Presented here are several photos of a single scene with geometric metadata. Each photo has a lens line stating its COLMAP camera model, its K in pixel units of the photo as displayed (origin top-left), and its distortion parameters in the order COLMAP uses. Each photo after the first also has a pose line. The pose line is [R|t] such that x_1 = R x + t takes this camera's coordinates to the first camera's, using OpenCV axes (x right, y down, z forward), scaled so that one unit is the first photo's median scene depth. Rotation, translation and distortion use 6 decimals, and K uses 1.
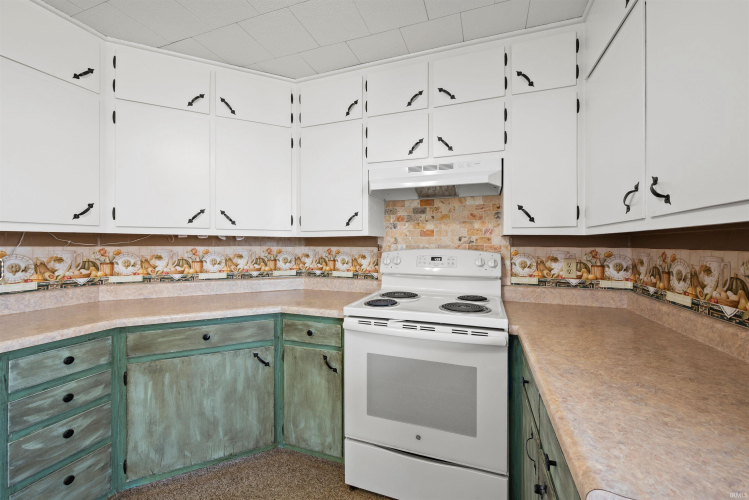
lens RADIAL K [[296.1, 0, 378.4], [0, 296.1, 243.8], [0, 0, 1]] dist [0.002148, 0.000089]
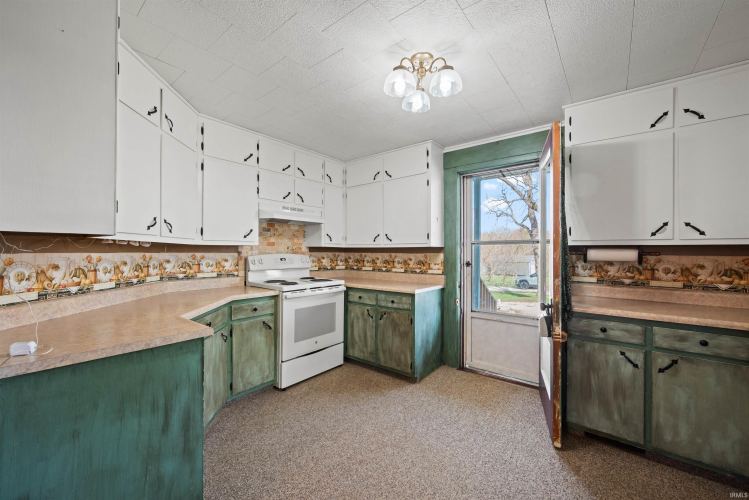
lens RADIAL K [[296.1, 0, 377.7], [0, 296.1, 250.0], [0, 0, 1]] dist [0.002148, 0.000089]
pose [[0.328288, 0.004038, 0.944569, -1.239348], [0.001202, 0.999988, -0.004692, 0.004947], [-0.944577, 0.002676, 0.328279, -0.077277]]
